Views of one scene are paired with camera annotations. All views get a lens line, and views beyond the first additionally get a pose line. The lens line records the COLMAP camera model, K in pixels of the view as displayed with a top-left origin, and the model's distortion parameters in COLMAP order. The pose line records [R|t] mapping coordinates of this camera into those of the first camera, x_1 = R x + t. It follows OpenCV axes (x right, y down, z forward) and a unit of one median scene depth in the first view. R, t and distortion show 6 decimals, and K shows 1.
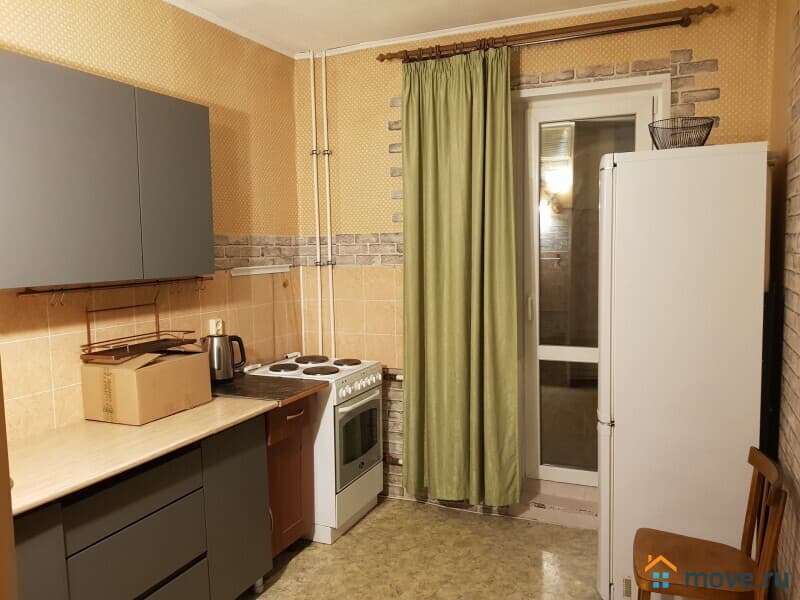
lens RADIAL K [[611.1, 0, 400.0], [0, 611.1, 300.0], [0, 0, 1]] dist [0.000268, -0.000424]
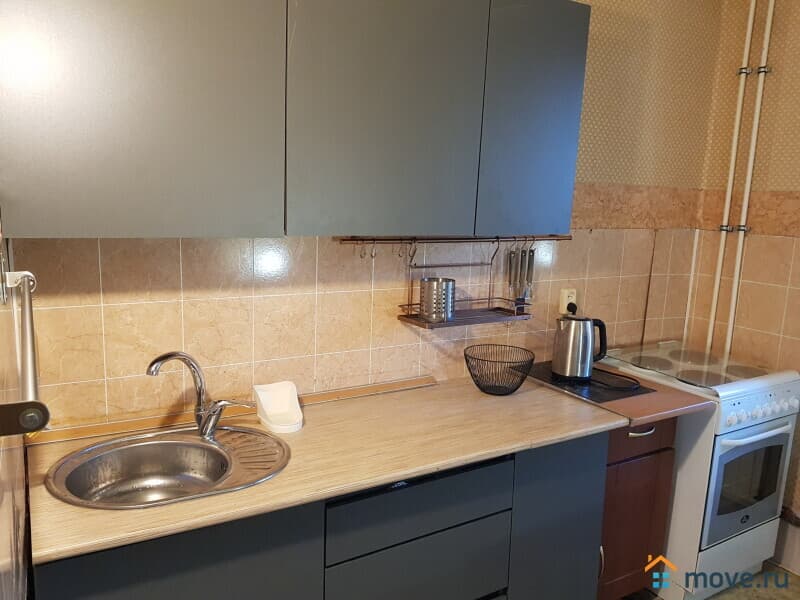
lens RADIAL K [[607.8, 0, 400.0], [0, 607.8, 300.0], [0, 0, 1]] dist [0.004904, 0.000132]
pose [[0.809816, 0.149265, -0.567378, -0.023756], [-0.102260, 0.988202, 0.114020, -0.020444], [0.577703, -0.034315, 0.815526, 0.197925]]
